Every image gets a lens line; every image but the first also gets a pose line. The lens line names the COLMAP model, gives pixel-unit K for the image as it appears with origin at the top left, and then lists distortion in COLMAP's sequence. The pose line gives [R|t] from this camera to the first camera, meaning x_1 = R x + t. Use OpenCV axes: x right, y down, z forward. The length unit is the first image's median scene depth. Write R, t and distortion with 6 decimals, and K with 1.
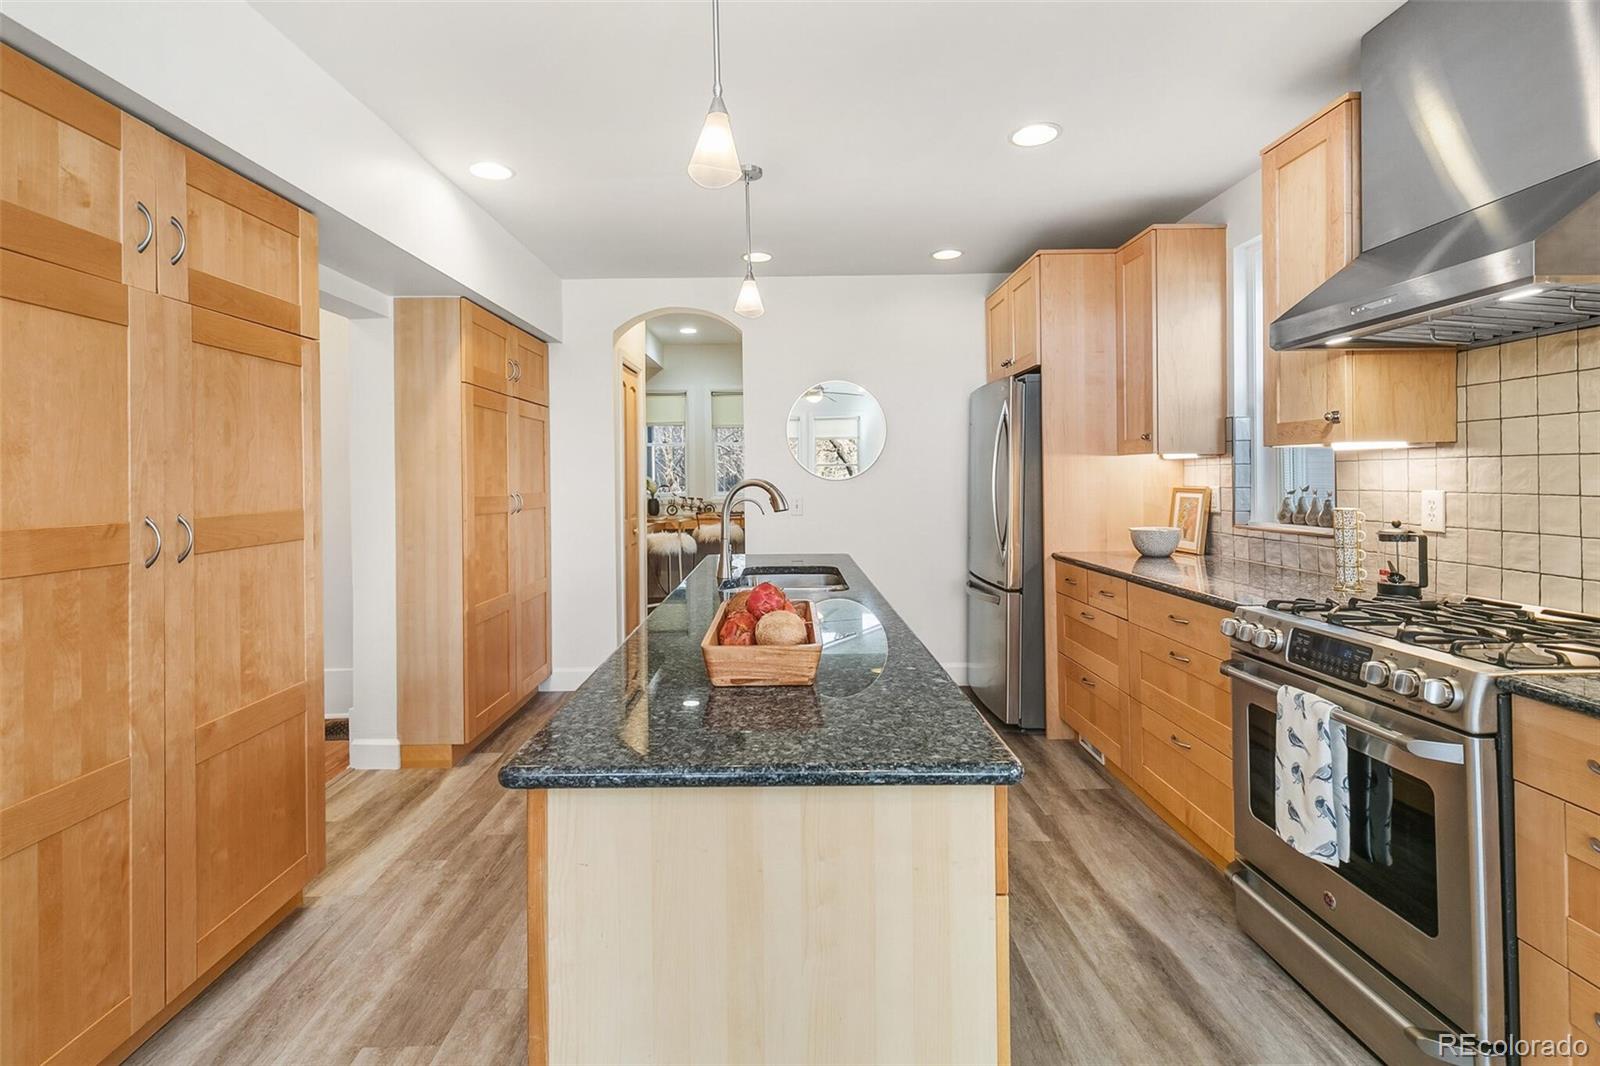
lens RADIAL K [[733.8, 0, 805.1], [0, 733.8, 477.6], [0, 0, 1]] dist [0.006789, 0.000049]
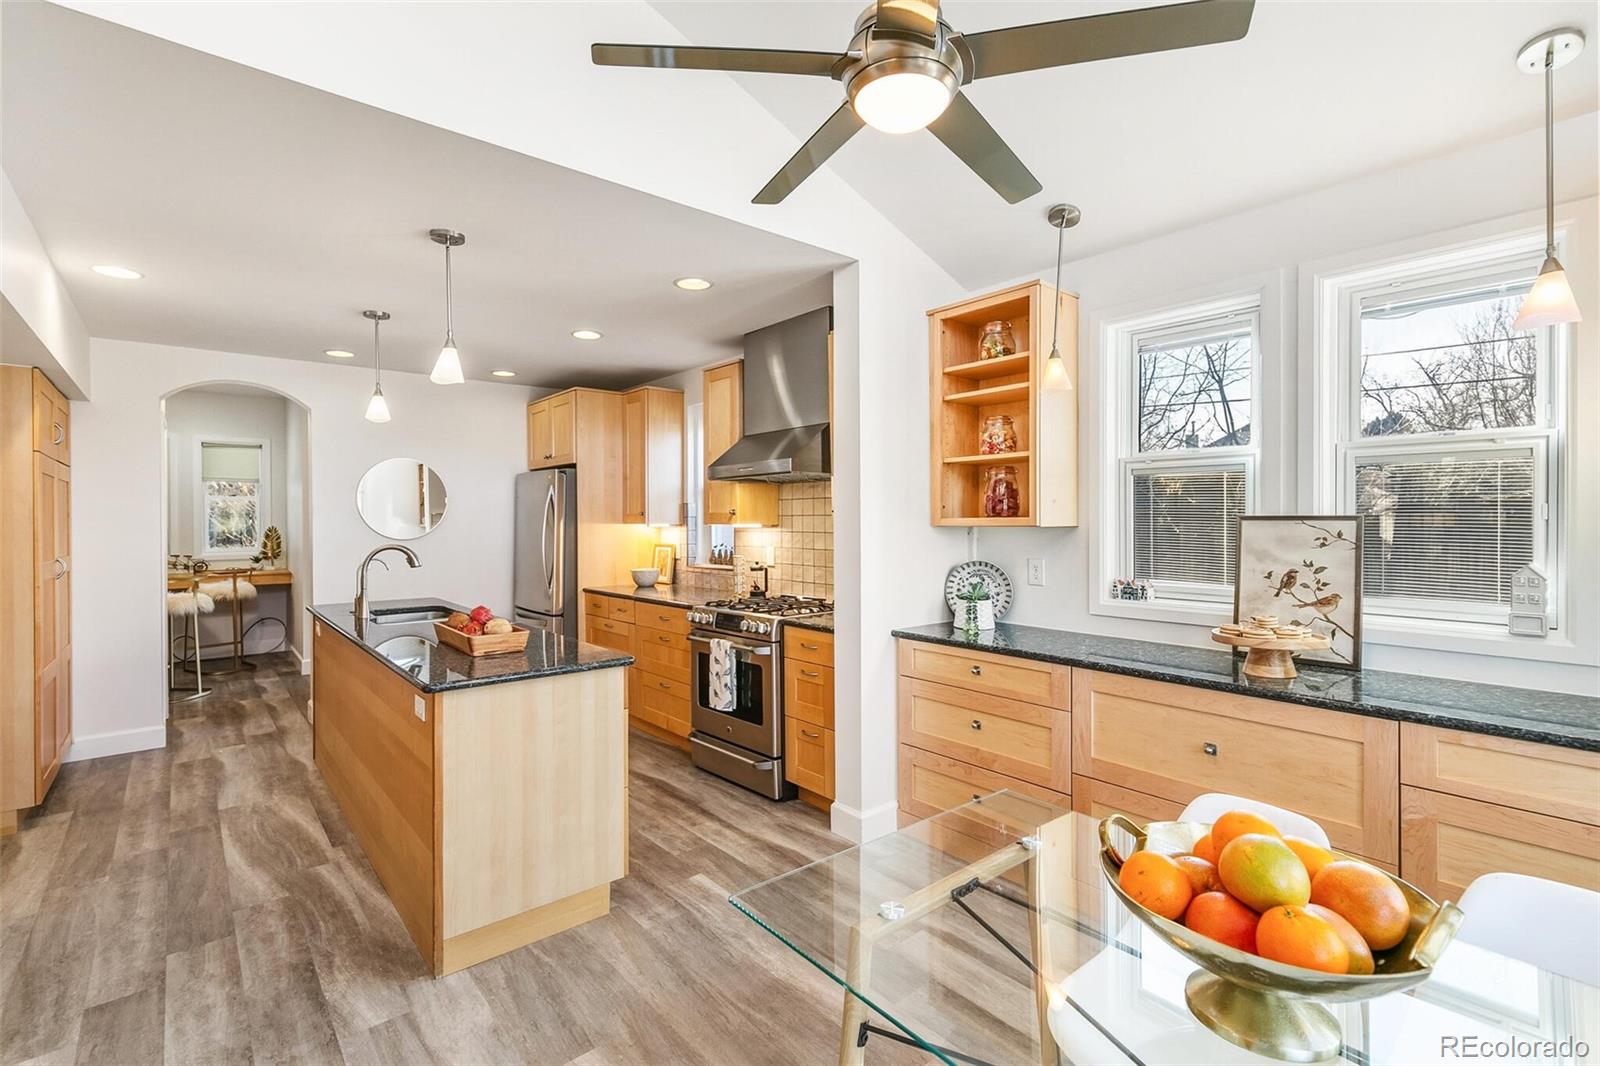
lens RADIAL K [[733.8, 0, 799.2], [0, 733.8, 527.2], [0, 0, 1]] dist [0.006789, 0.000049]
pose [[0.764488, -0.000368, 0.644638, -0.479428], [-0.004634, 0.999971, 0.006066, -0.054633], [-0.644622, -0.007625, 0.764464, -0.711316]]
